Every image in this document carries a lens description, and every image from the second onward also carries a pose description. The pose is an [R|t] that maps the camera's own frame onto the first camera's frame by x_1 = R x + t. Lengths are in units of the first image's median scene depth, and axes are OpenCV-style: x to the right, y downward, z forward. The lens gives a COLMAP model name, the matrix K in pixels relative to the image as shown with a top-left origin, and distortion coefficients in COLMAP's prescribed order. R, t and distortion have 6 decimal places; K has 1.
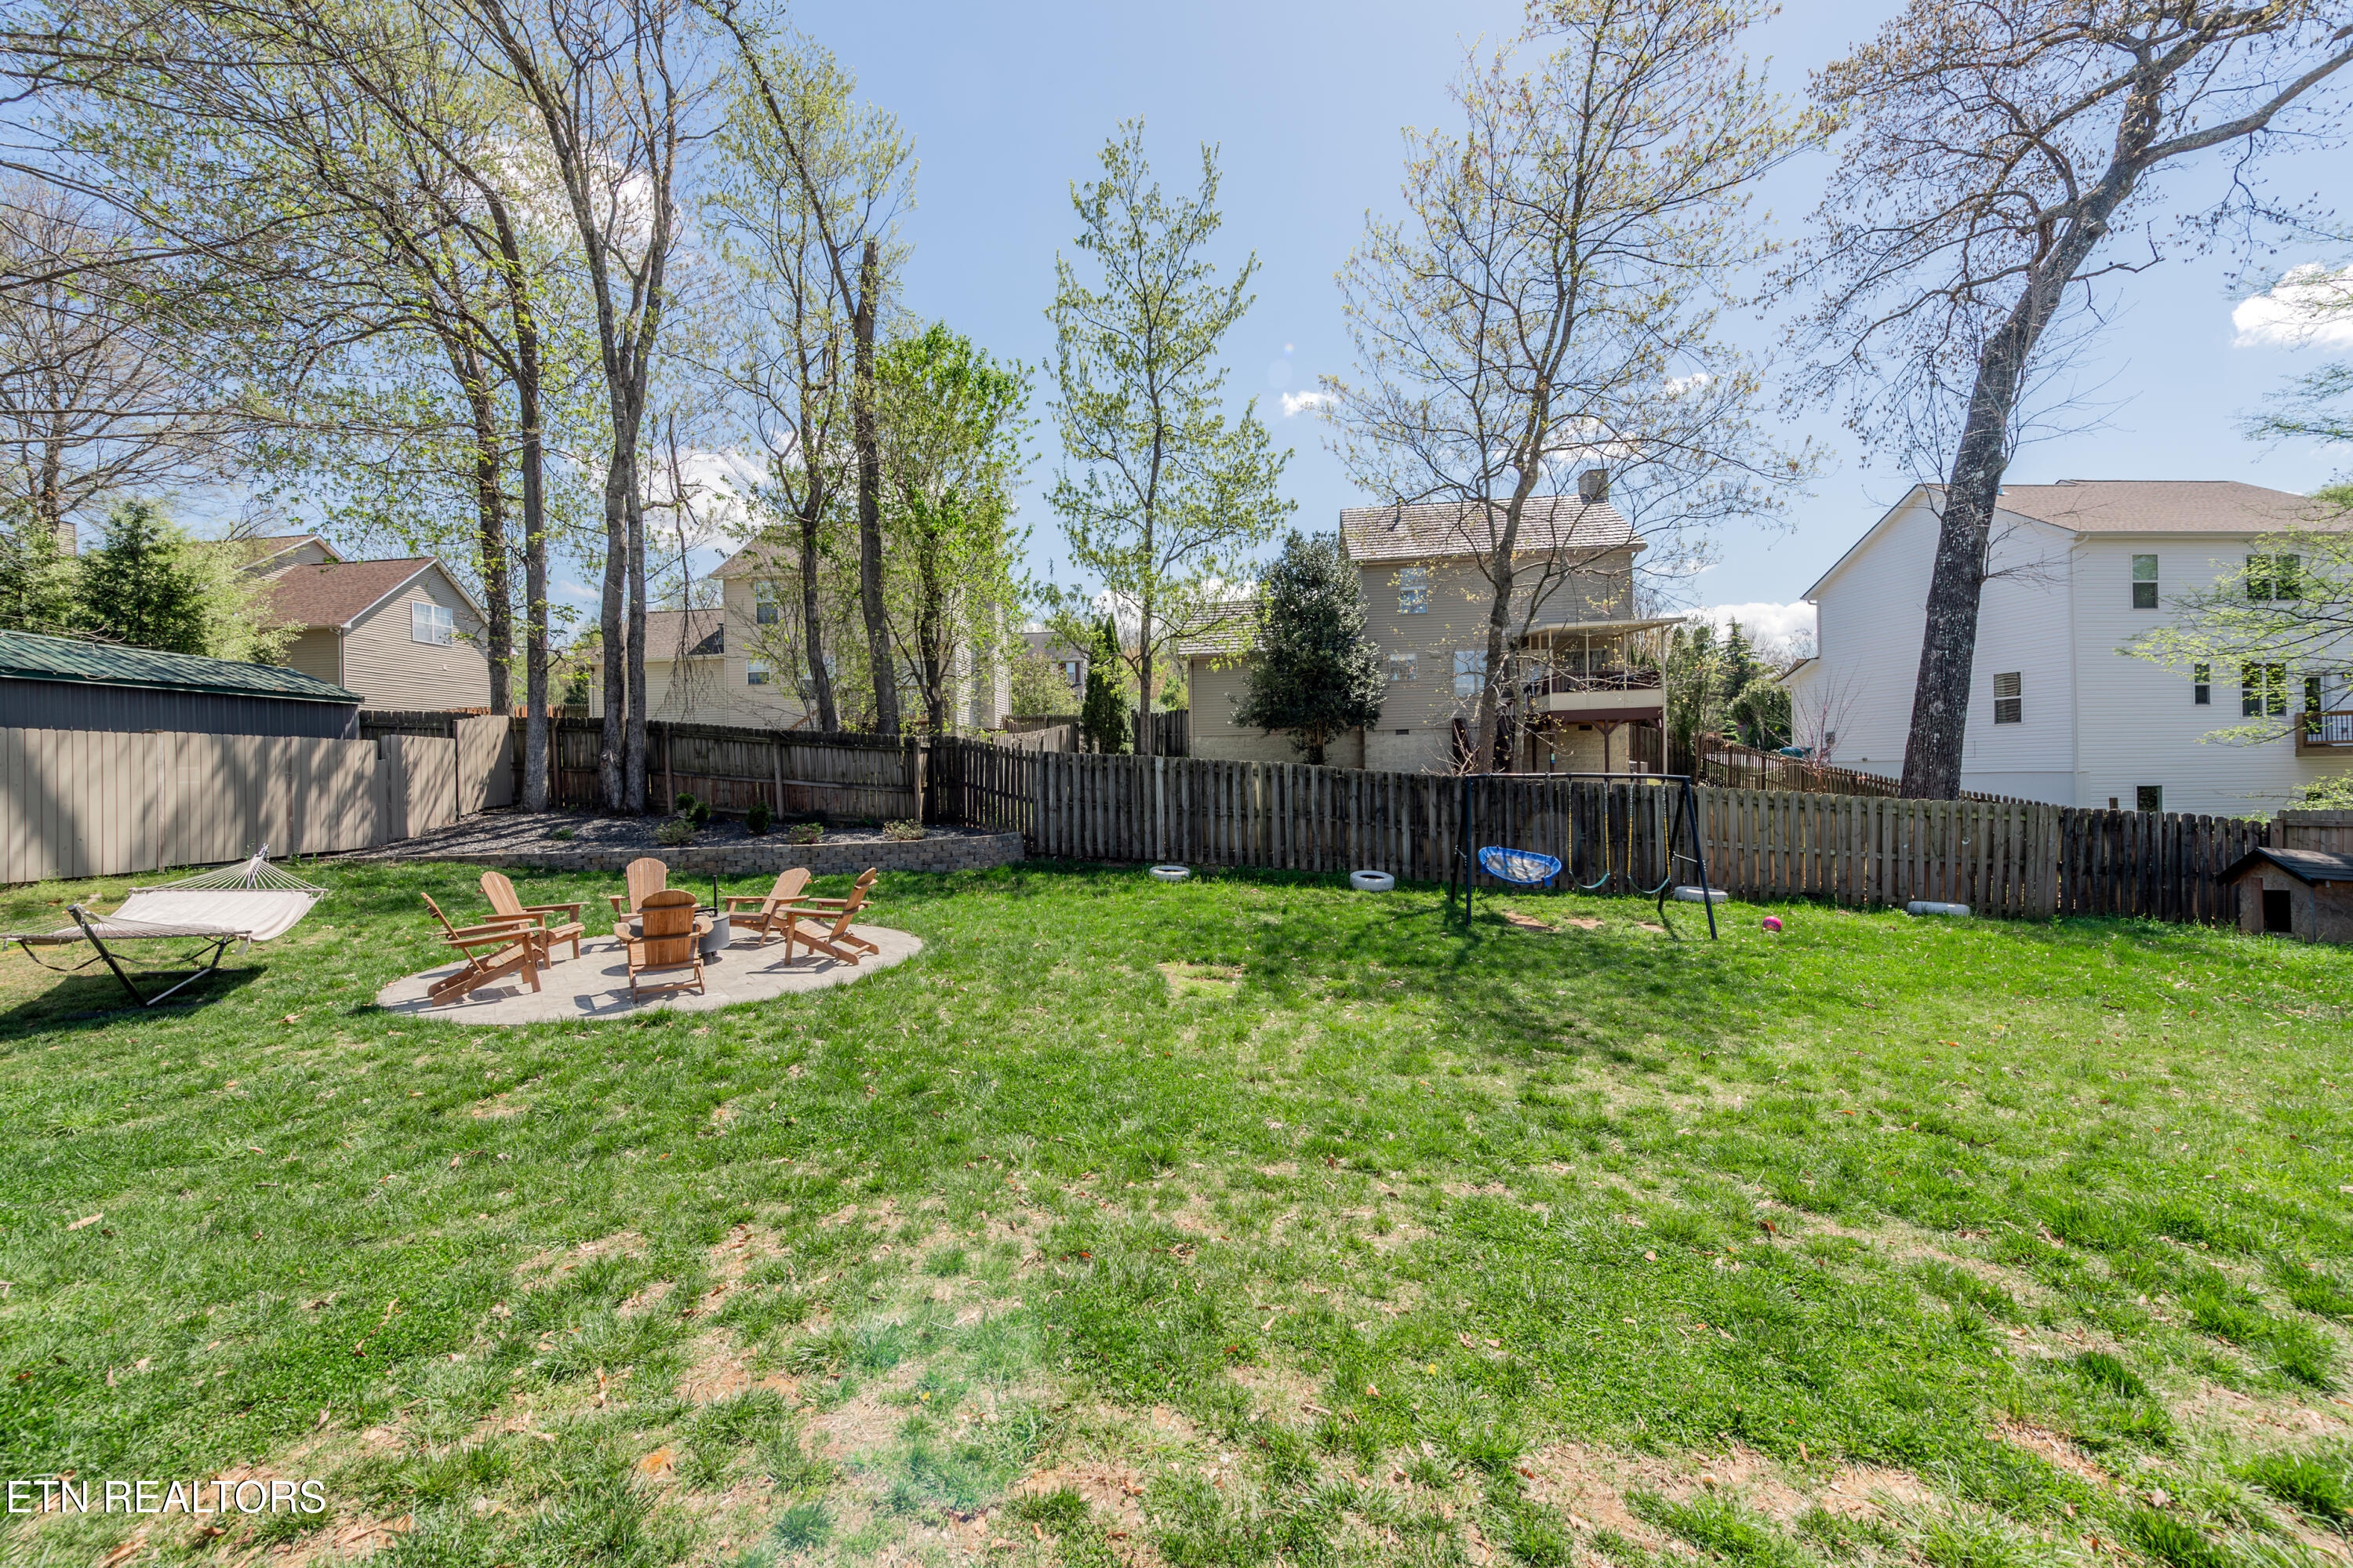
lens RADIAL K [[969.0, 0, 1247.7], [0, 969.0, 828.6], [0, 0, 1]] dist [0.017181, -0.005295]
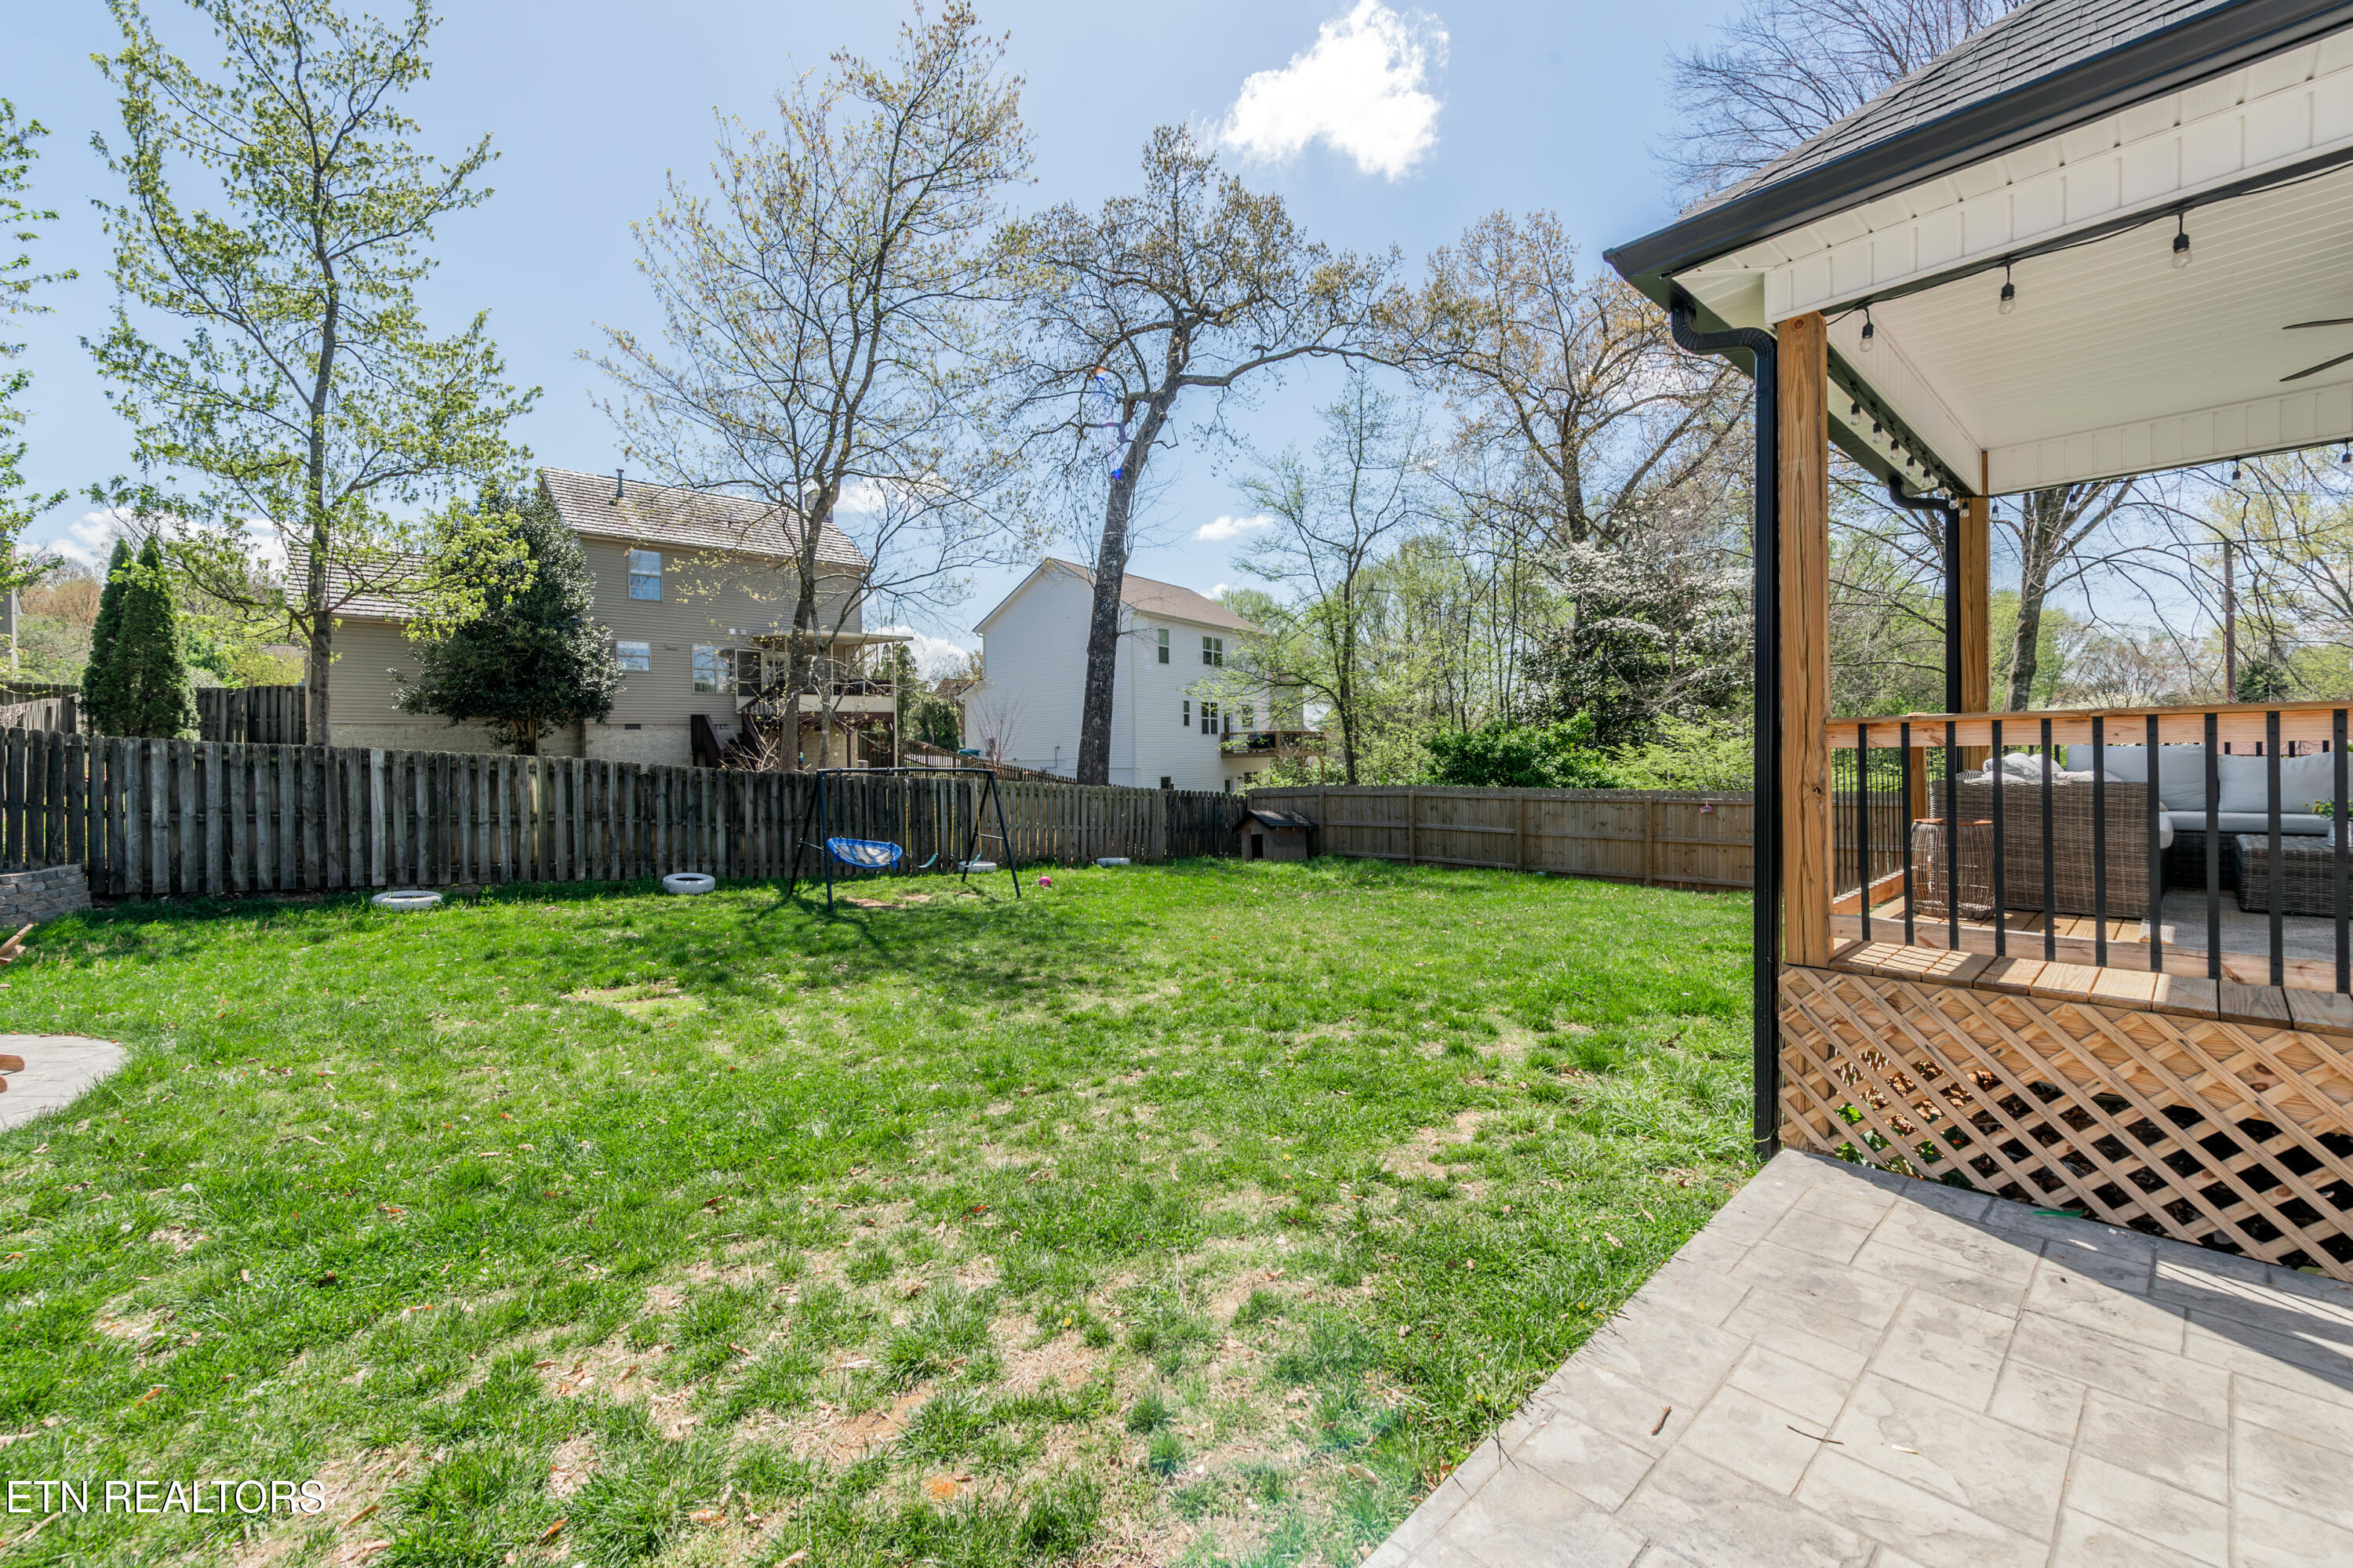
lens RADIAL K [[920.4, 0, 1176.9], [0, 920.4, 826.8], [0, 0, 1]] dist [0.028601, -0.008882]
pose [[0.638691, -0.052342, 0.767681, -0.255525], [0.054400, 0.998259, 0.022804, 0.003854], [-0.767538, 0.027197, 0.640427, 0.057900]]
